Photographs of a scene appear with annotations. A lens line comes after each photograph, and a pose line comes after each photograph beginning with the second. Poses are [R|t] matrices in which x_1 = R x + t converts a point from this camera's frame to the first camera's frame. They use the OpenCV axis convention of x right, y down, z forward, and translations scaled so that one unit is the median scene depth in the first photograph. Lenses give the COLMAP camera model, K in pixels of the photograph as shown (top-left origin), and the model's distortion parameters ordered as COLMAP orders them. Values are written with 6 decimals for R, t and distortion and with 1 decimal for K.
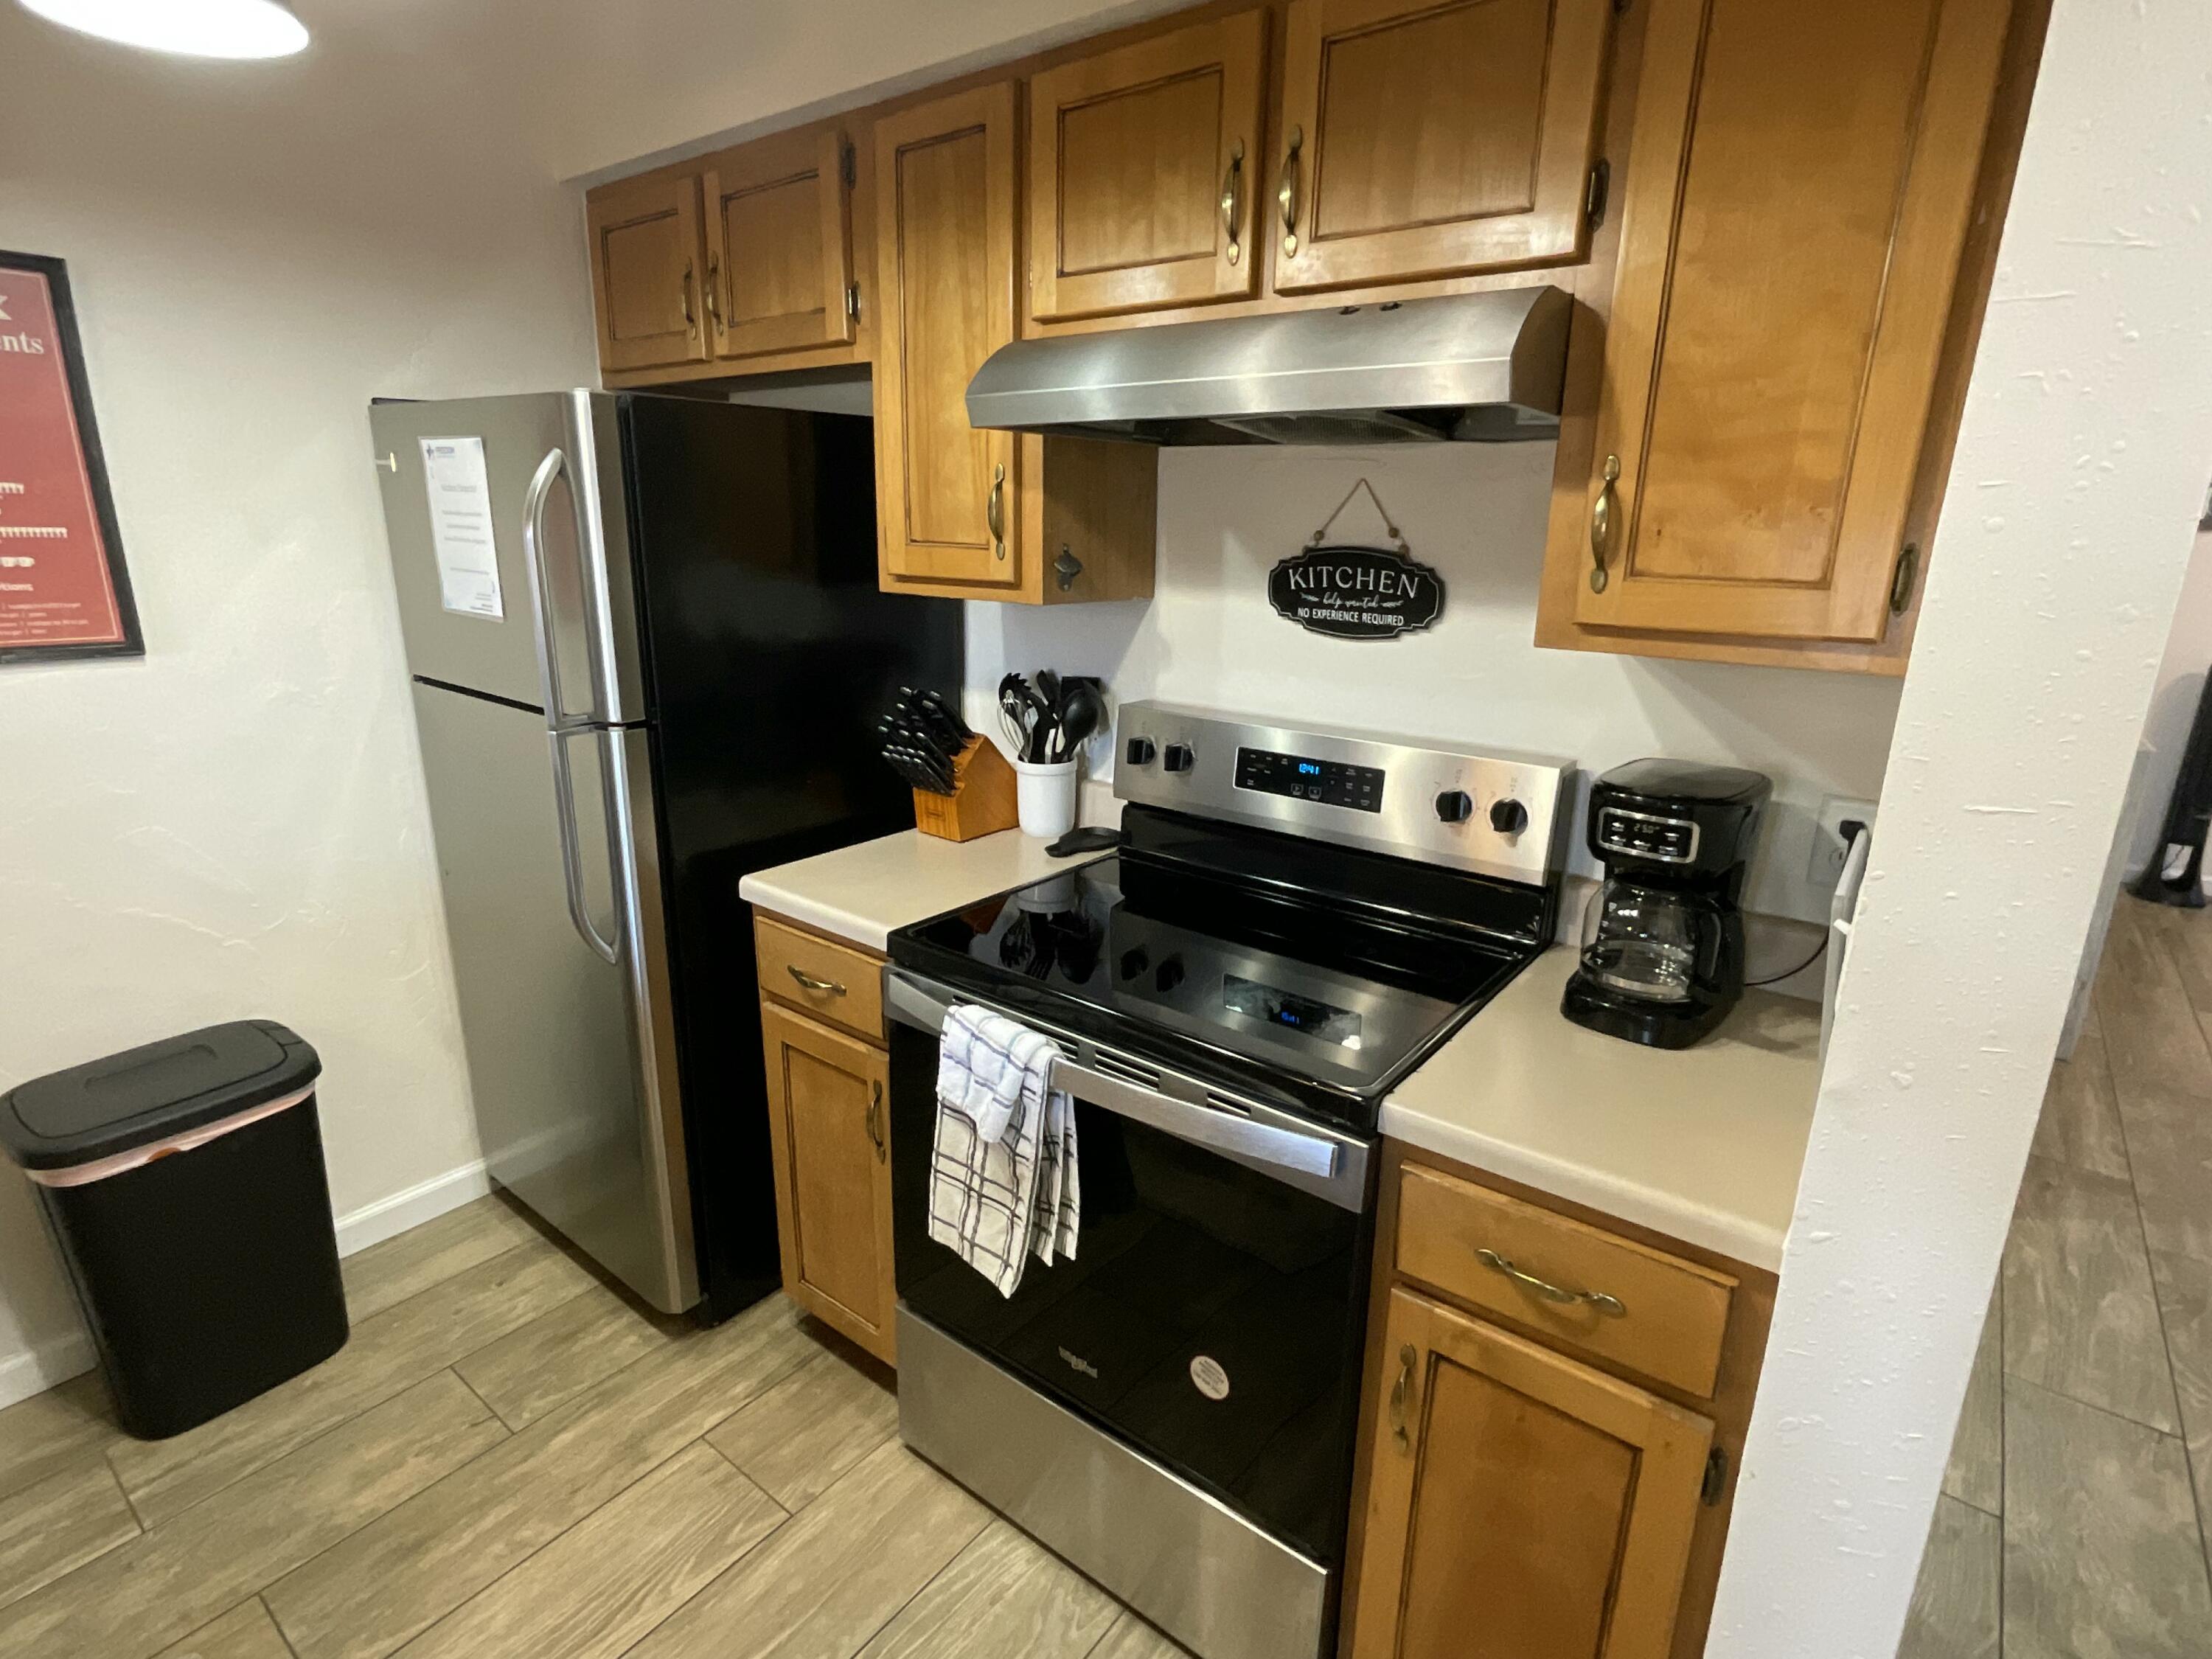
lens RADIAL K [[1105.4, 0, 1106.0], [0, 1105.4, 829.5], [0, 0, 1]] dist [-0.003403, 0.000260]
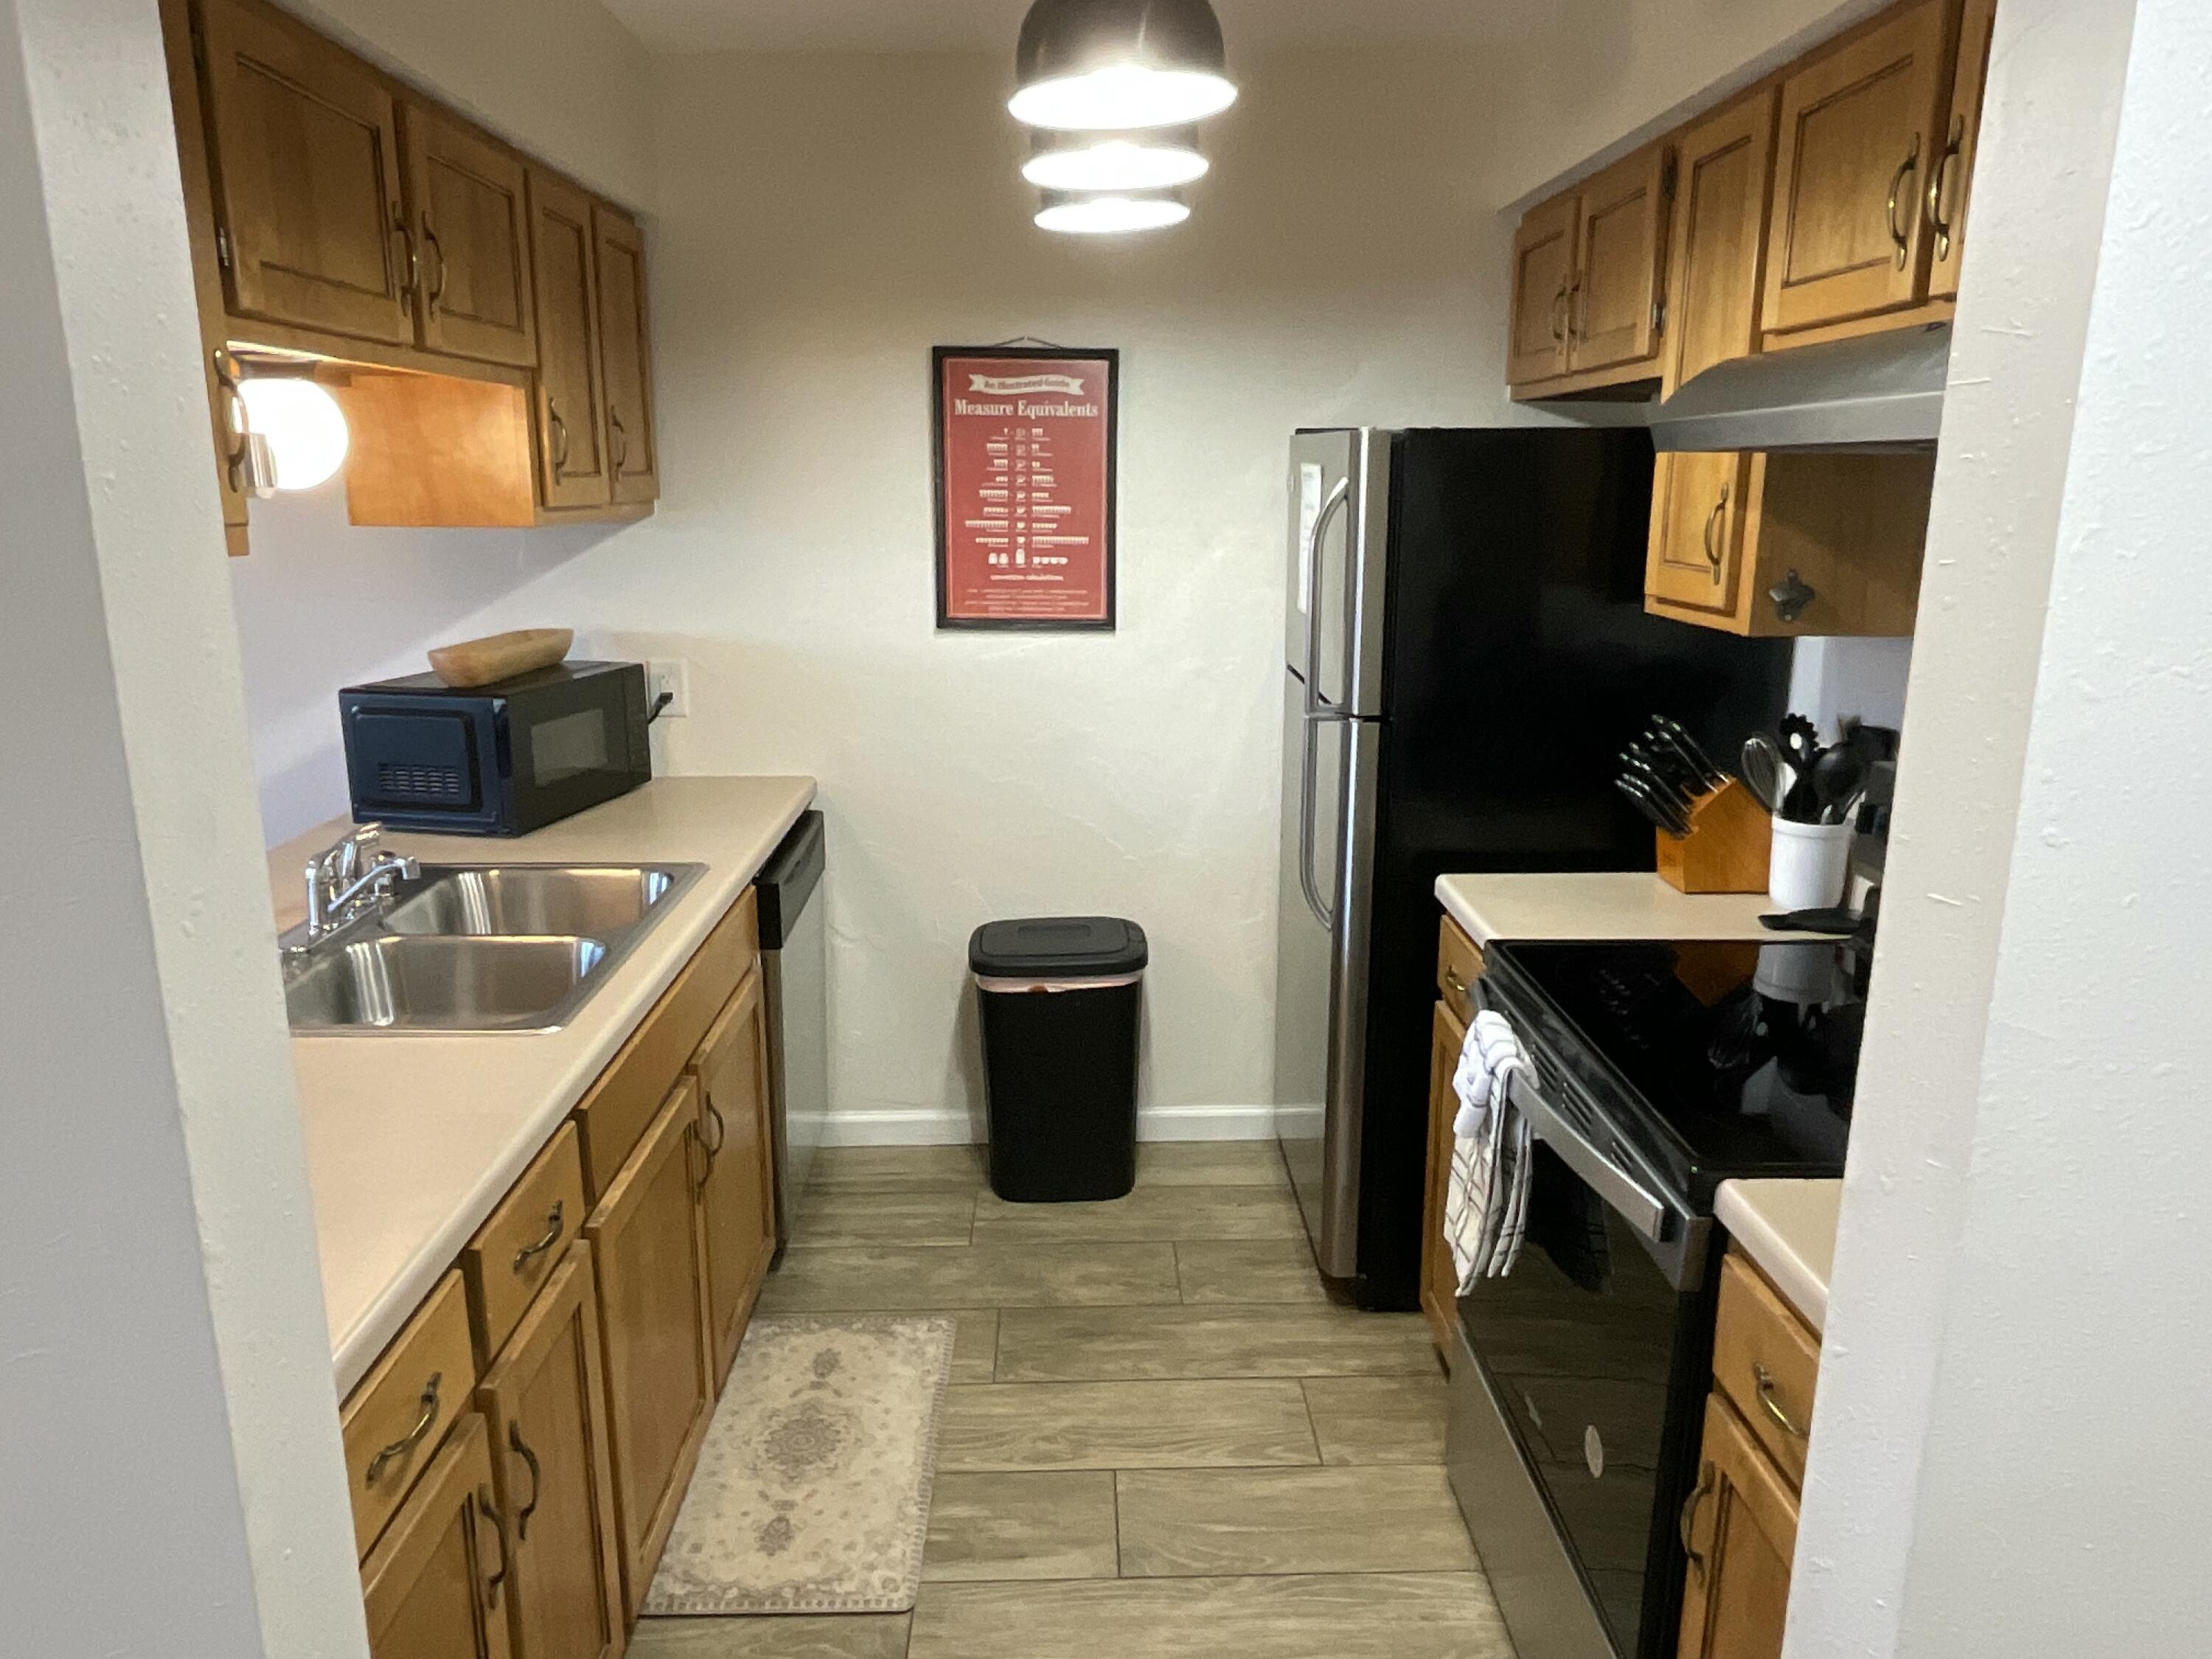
lens RADIAL K [[1495.1, 0, 1106.9], [0, 1495.1, 831.8], [0, 0, 1]] dist [0.006255, -0.021766]
pose [[0.628030, 0.161898, -0.761162, 0.561248], [-0.202535, 0.978417, 0.040998, 0.008986], [0.751371, 0.128414, 0.647264, -0.158190]]
